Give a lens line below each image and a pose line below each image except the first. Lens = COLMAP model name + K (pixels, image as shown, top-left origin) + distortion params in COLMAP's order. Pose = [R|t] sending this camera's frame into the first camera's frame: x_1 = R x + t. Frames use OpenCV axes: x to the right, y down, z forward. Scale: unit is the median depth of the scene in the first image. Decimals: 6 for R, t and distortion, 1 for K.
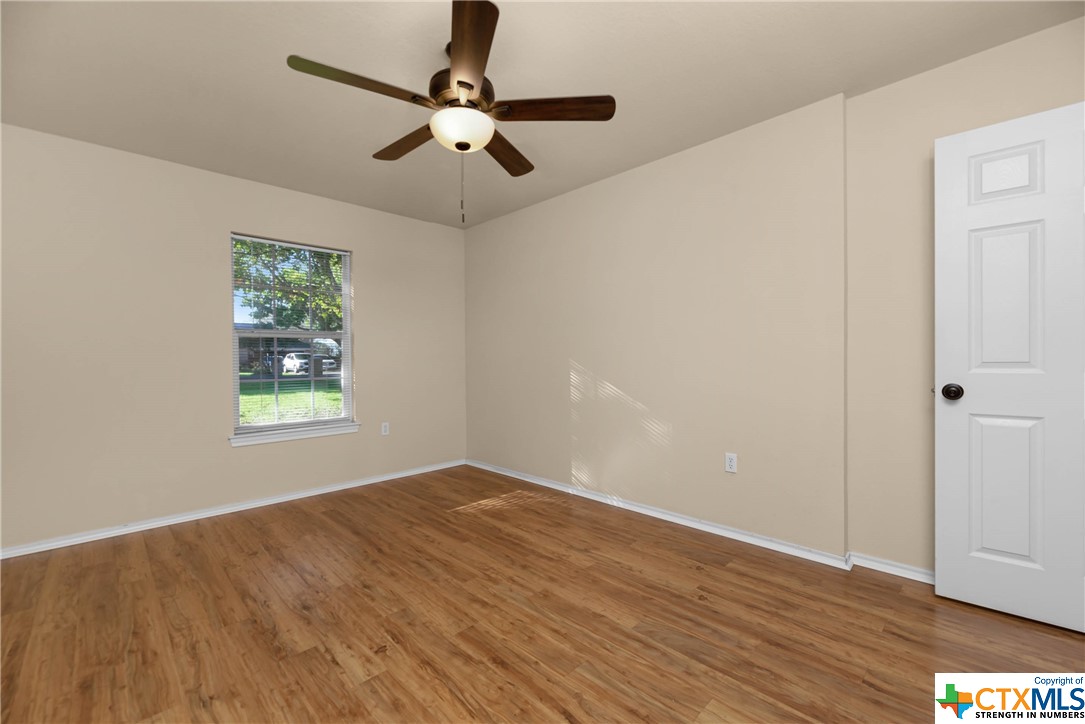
lens RADIAL K [[453.2, 0, 552.2], [0, 453.2, 359.8], [0, 0, 1]] dist [-0.005860, 0.002544]
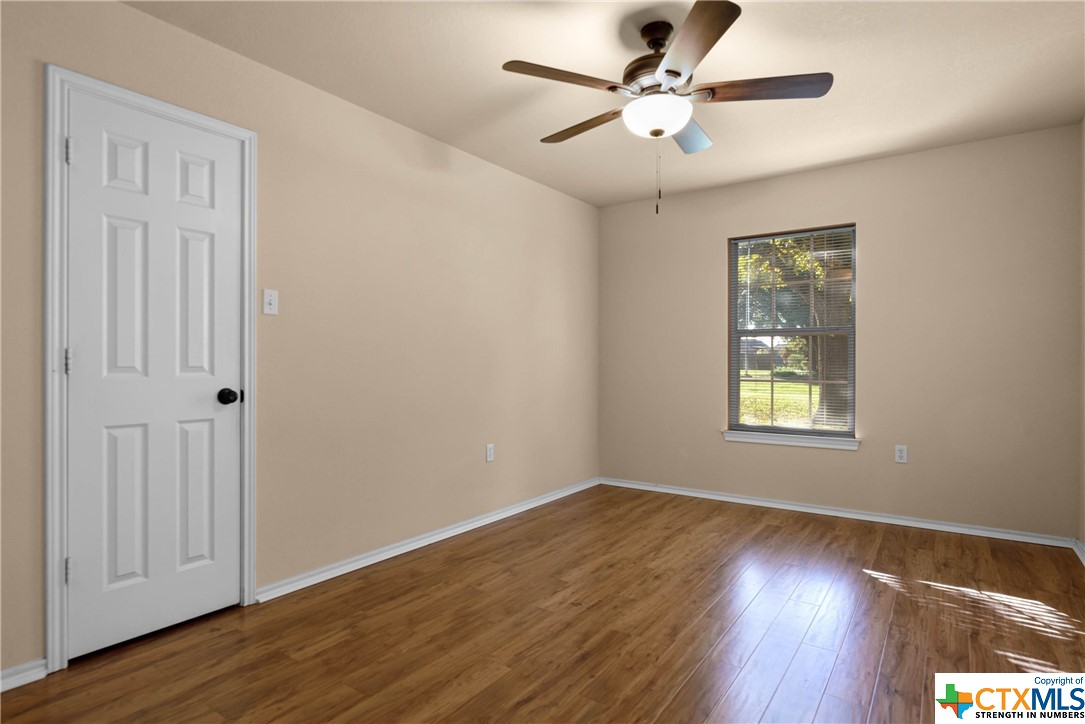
lens RADIAL K [[598.4, 0, 550.2], [0, 598.4, 360.7], [0, 0, 1]] dist [-0.000018, -0.000646]
pose [[0.156189, 0.008223, -0.987693, 1.001693], [0.000301, 0.999965, 0.008373, -0.012371], [0.987727, -0.001605, 0.156181, 0.591197]]
